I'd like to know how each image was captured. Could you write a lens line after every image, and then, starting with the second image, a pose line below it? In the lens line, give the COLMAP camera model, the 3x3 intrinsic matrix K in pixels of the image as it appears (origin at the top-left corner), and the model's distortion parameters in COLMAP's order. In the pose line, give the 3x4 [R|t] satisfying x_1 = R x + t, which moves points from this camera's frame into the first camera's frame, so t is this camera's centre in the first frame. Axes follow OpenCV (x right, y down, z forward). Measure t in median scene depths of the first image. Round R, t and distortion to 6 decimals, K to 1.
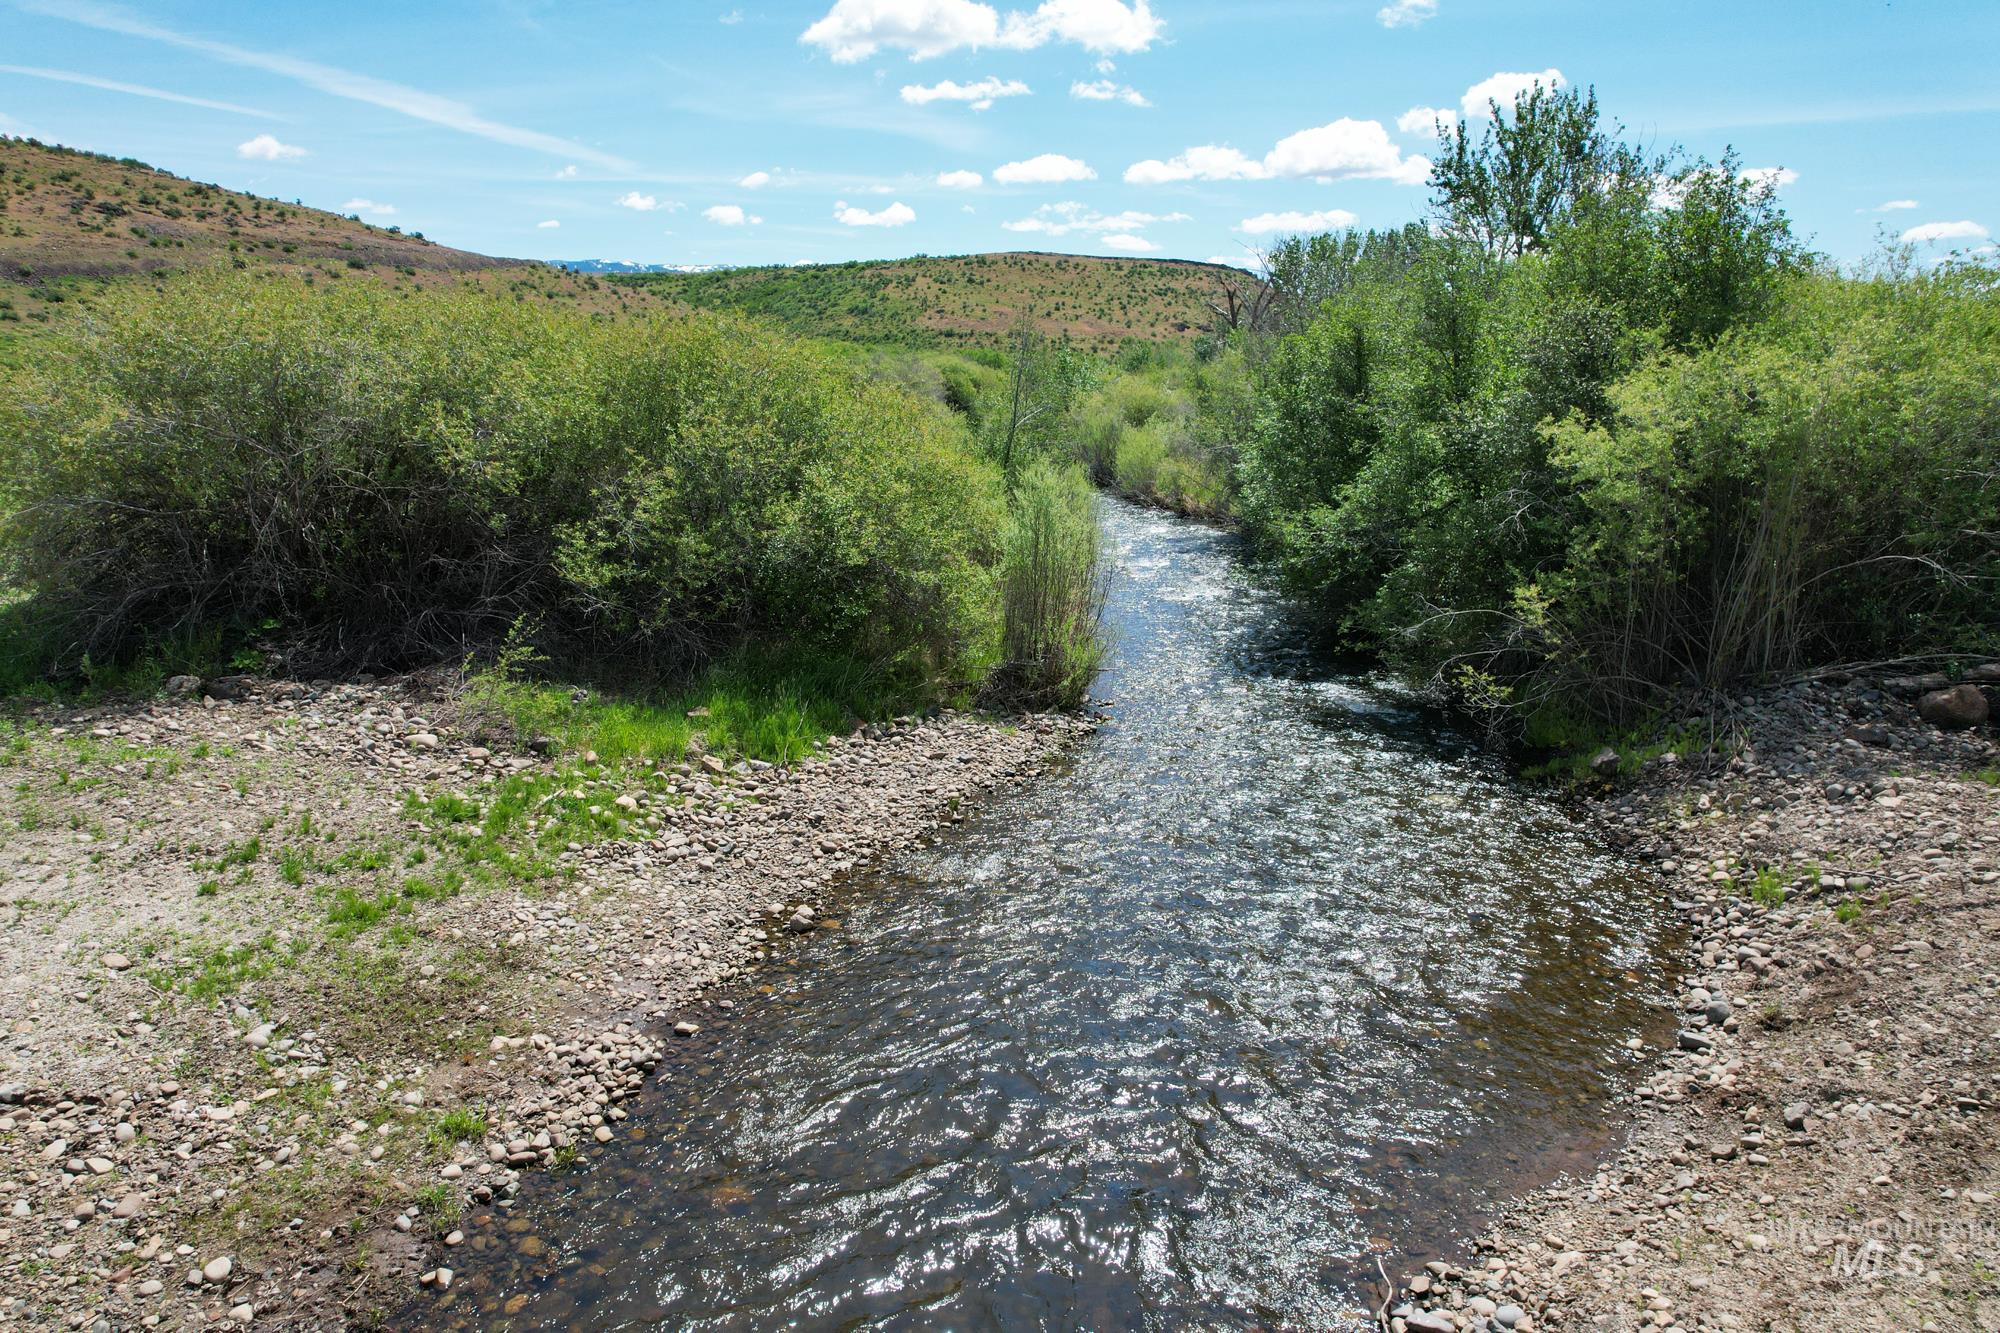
lens RADIAL K [[1282.1, 0, 983.6], [0, 1282.1, 648.7], [0, 0, 1]] dist [-0.073376, 0.065991]
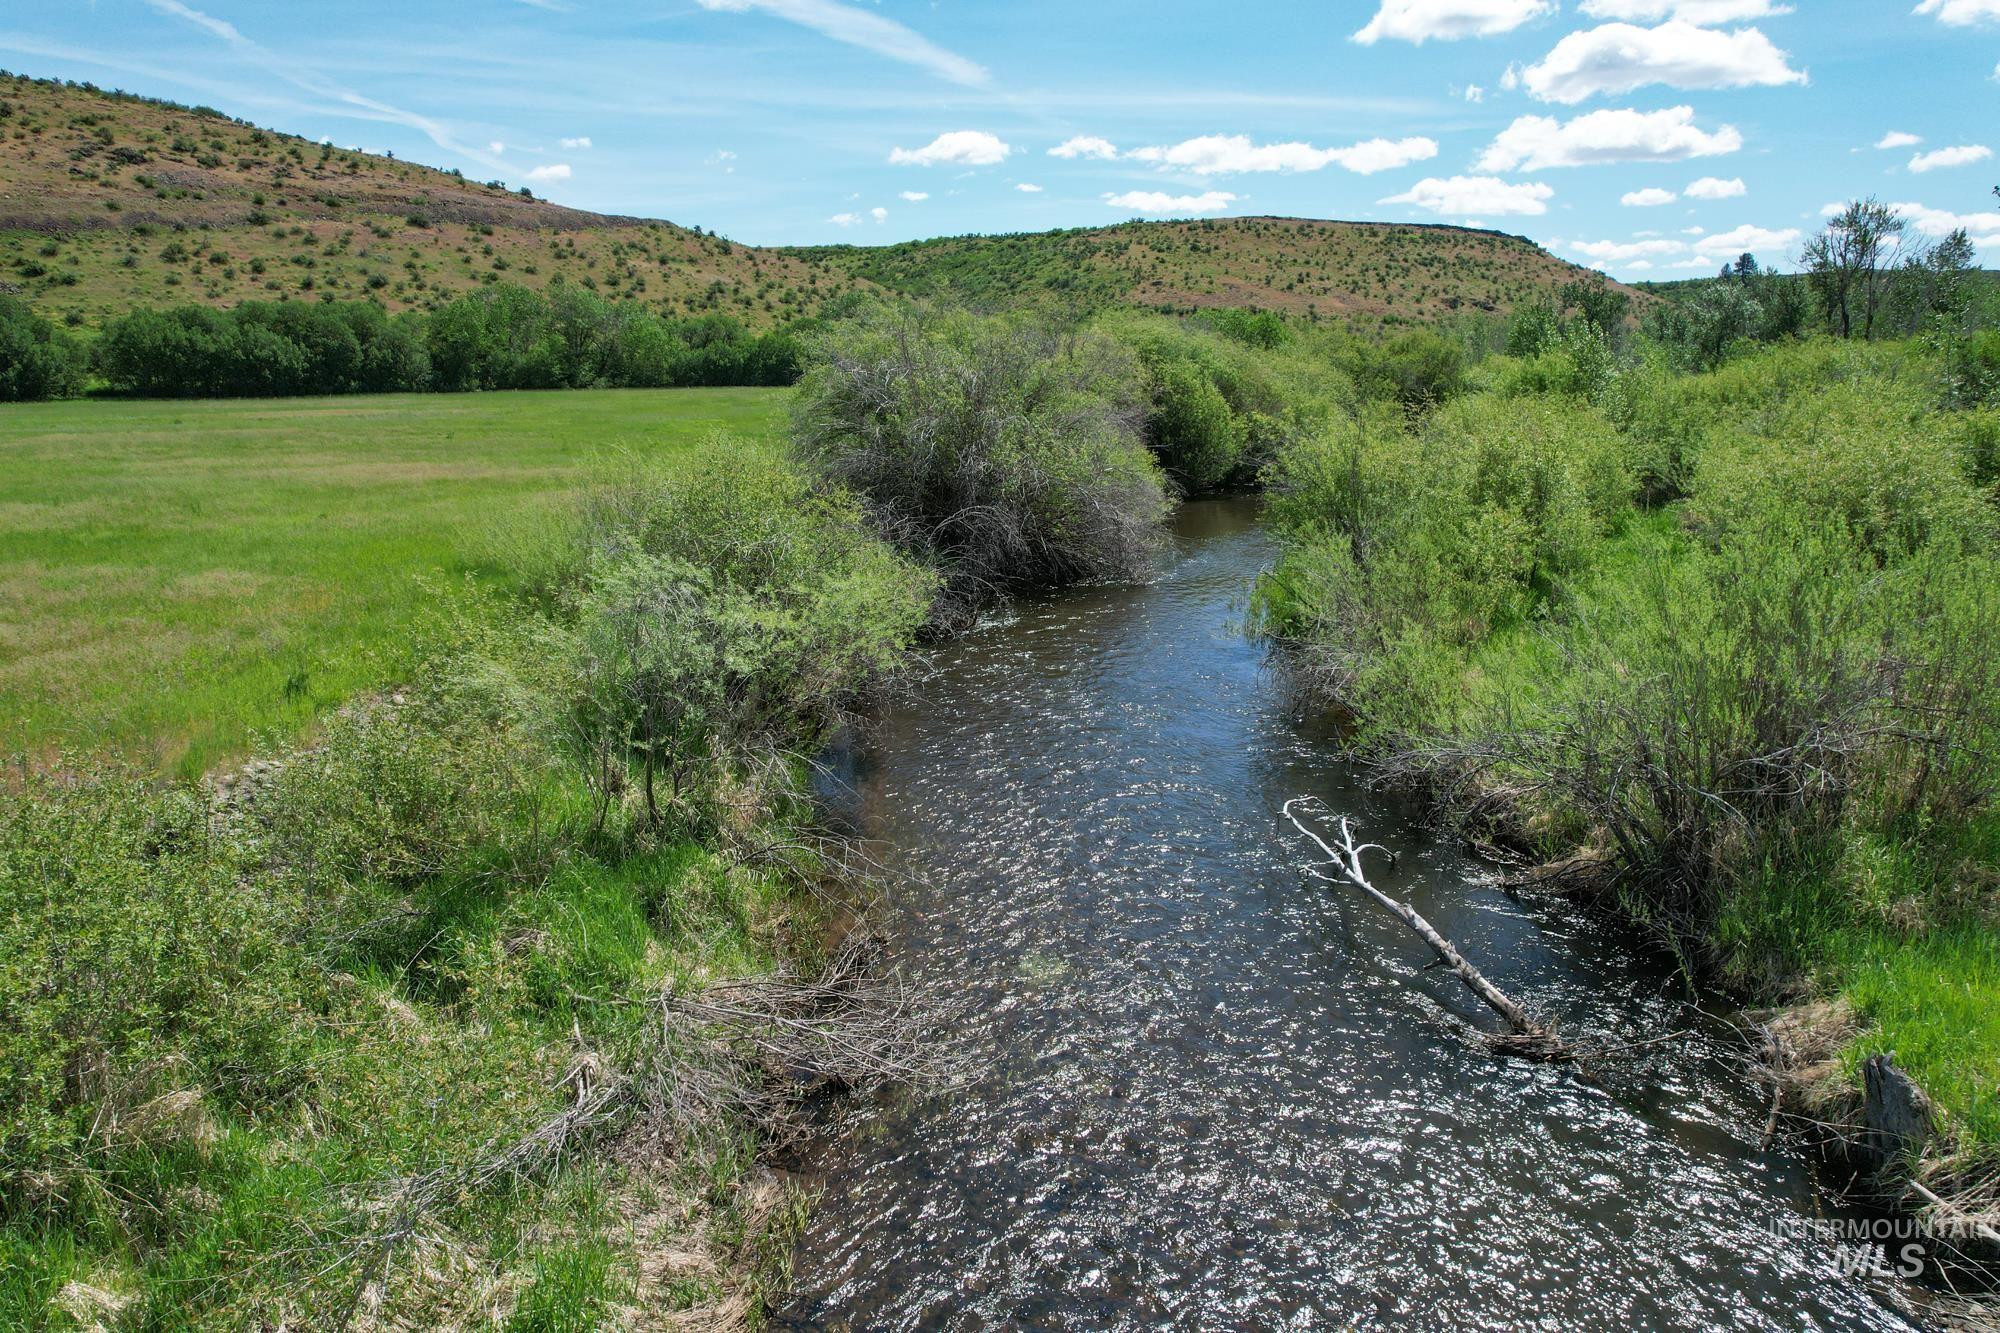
lens RADIAL K [[1268.3, 0, 989.0], [0, 1268.3, 659.8], [0, 0, 1]] dist [-0.045033, 0.028977]
pose [[0.986751, 0.037040, -0.157954, -0.002881], [-0.033749, 0.999155, 0.023467, -0.036182], [0.158690, -0.017826, 0.987168, 0.167358]]
